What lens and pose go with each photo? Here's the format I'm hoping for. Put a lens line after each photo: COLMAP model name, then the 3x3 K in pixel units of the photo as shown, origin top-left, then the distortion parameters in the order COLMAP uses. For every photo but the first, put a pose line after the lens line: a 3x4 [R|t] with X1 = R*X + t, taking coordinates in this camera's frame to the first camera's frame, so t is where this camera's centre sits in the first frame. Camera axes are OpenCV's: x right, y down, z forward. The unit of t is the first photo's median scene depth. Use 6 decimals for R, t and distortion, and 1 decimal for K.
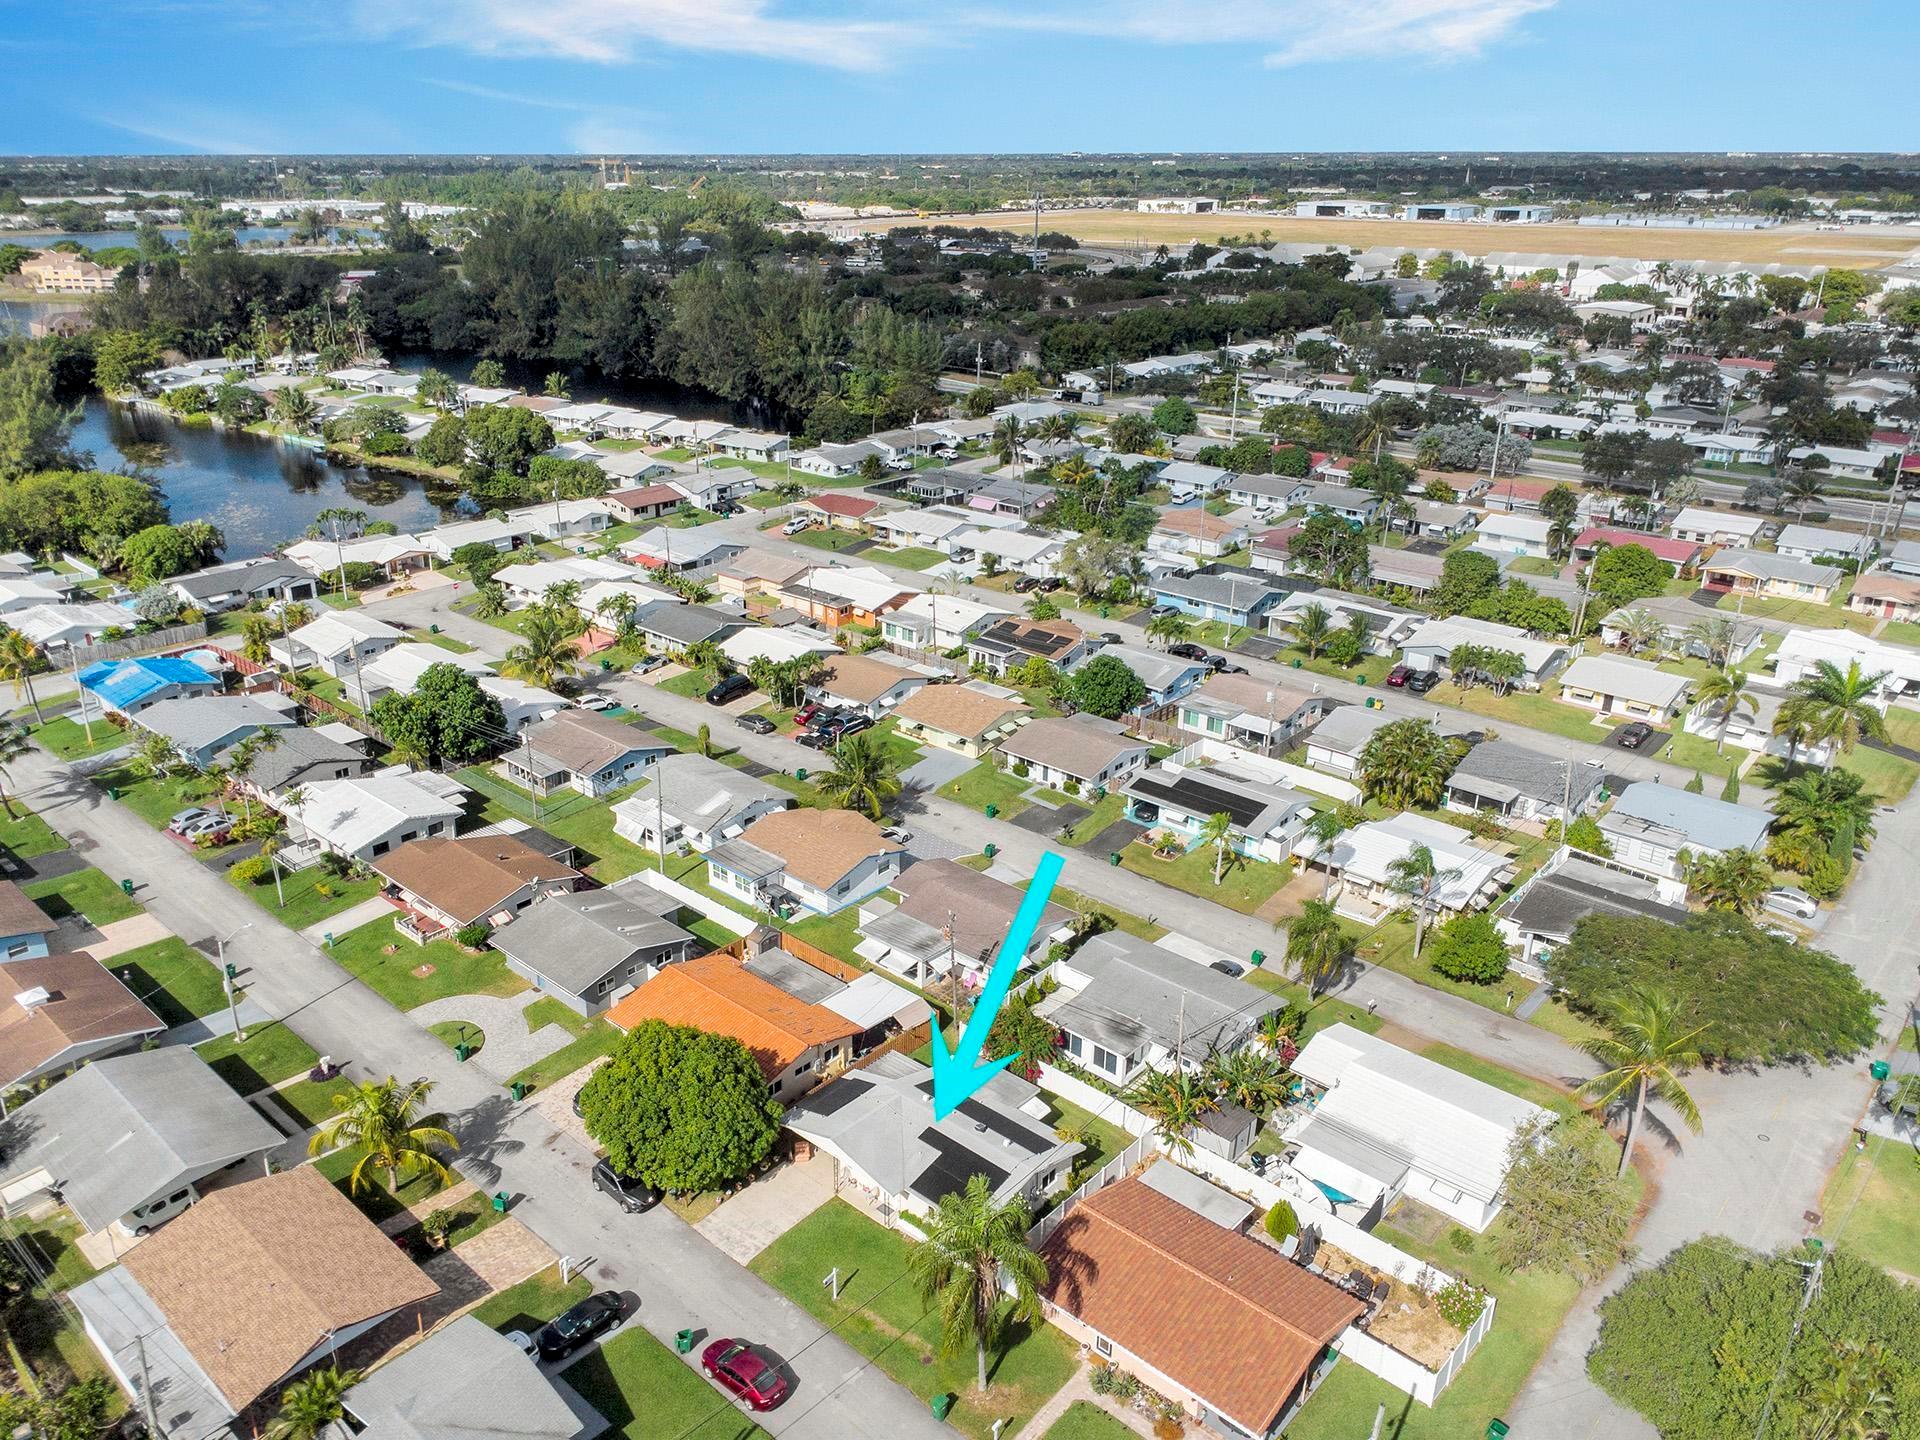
lens RADIAL K [[1355.9, 0, 966.4], [0, 1355.9, 716.2], [0, 0, 1]] dist [0.009541, -0.004122]
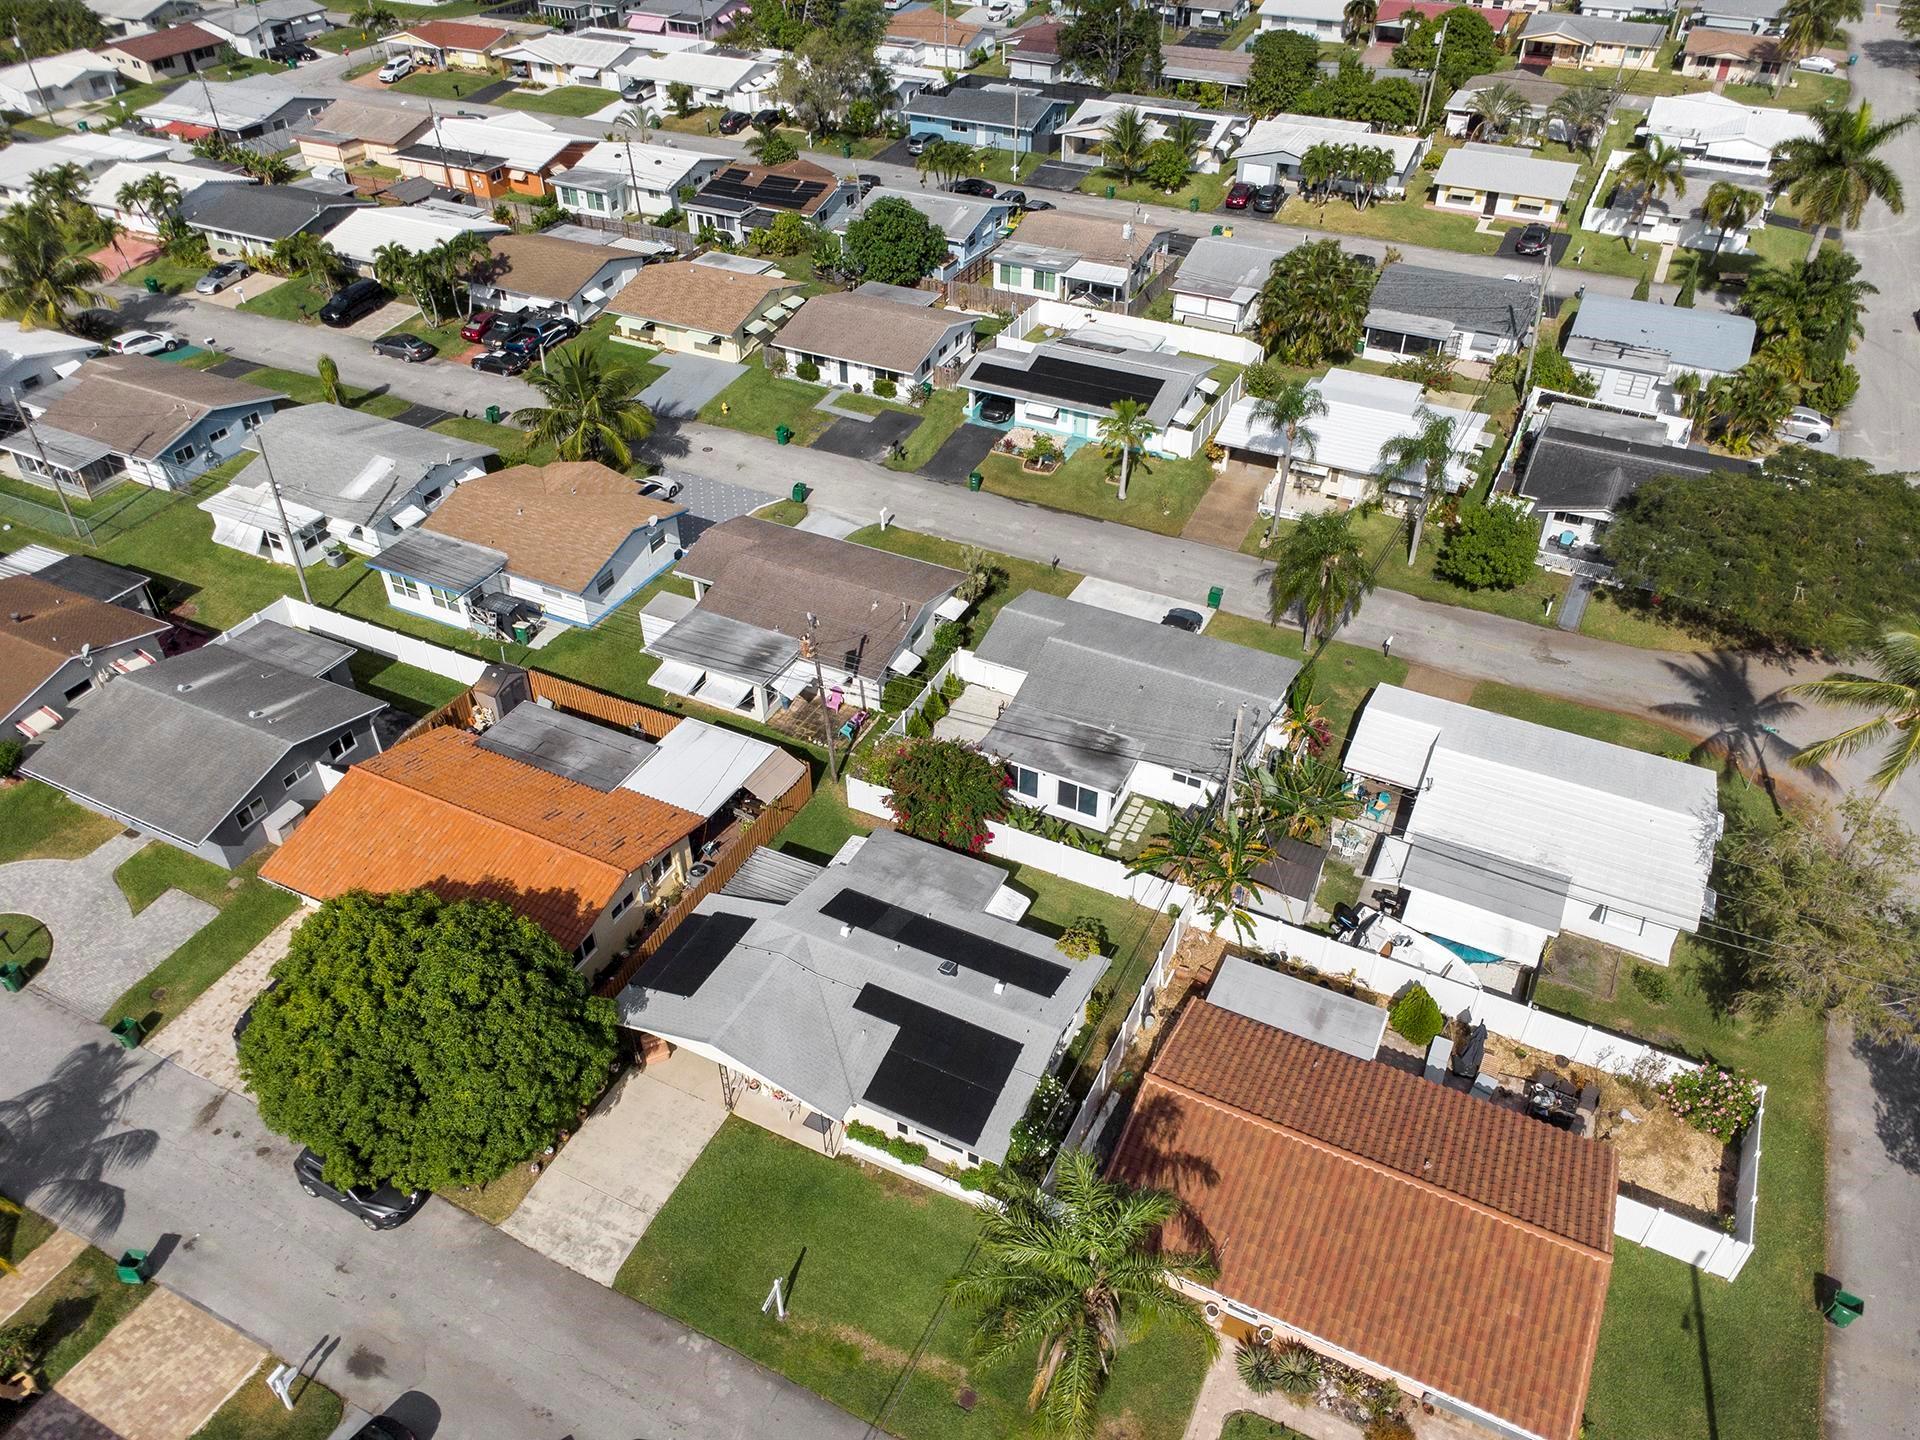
lens RADIAL K [[1355.9, 0, 967.0], [0, 1355.9, 713.4], [0, 0, 1]] dist [0.009541, -0.004122]
pose [[0.967332, -0.165485, 0.192048, -0.049503], [0.103490, 0.949330, 0.296754, 0.007533], [-0.231425, -0.267185, 0.935444, 0.278379]]
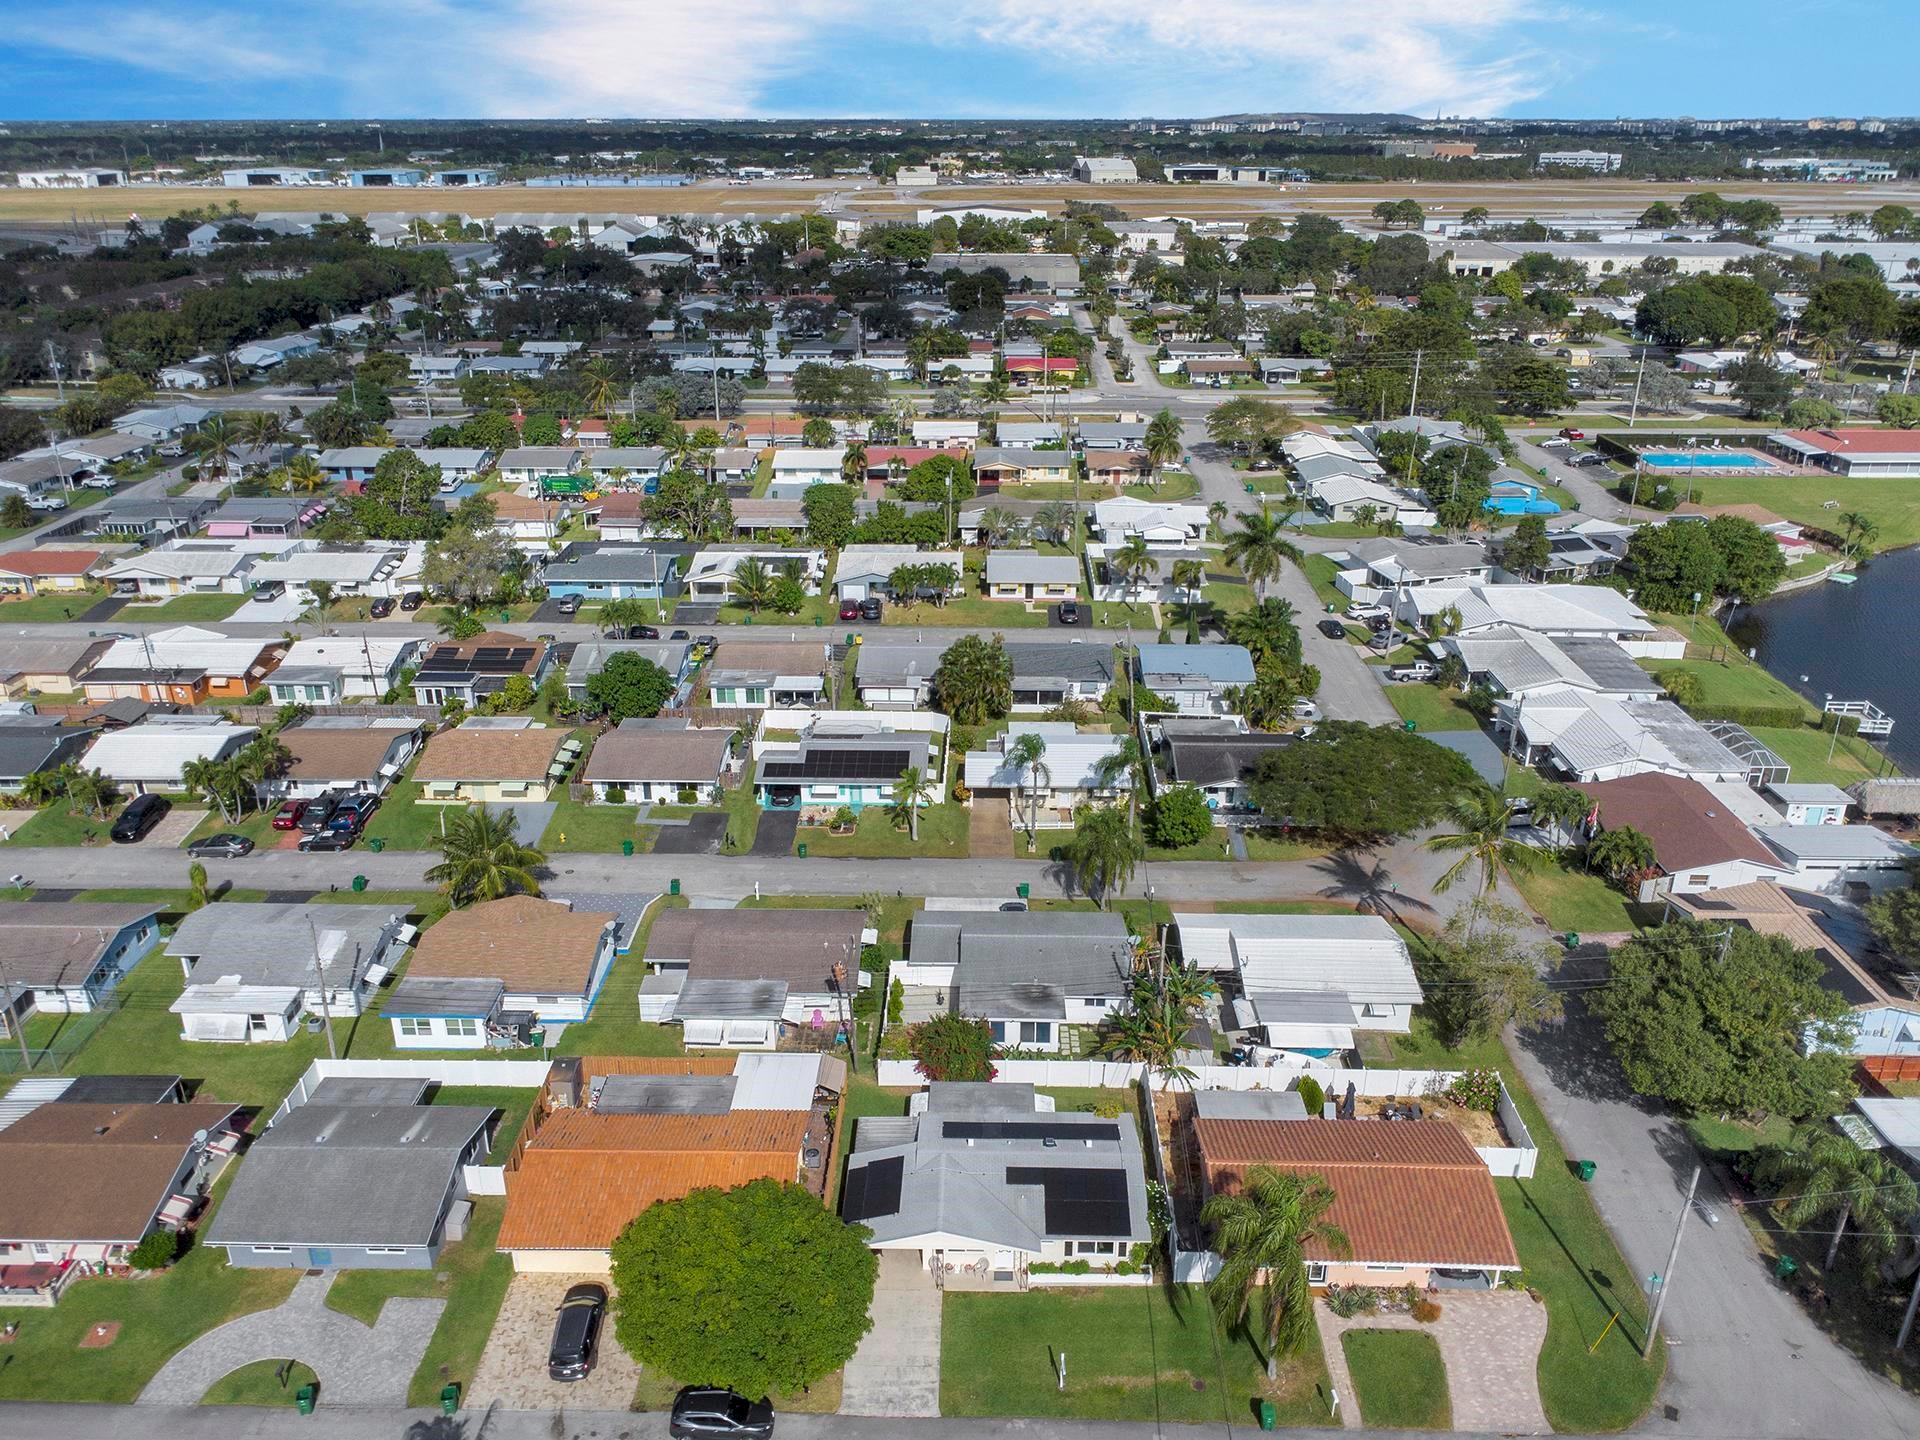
lens RADIAL K [[1355.9, 0, 951.0], [0, 1355.9, 704.2], [0, 0, 1]] dist [0.009541, -0.004122]
pose [[0.775675, -0.253404, 0.578026, -0.302409], [0.244642, 0.964973, 0.094747, -0.051021], [-0.581789, 0.067917, 0.810499, 0.171774]]
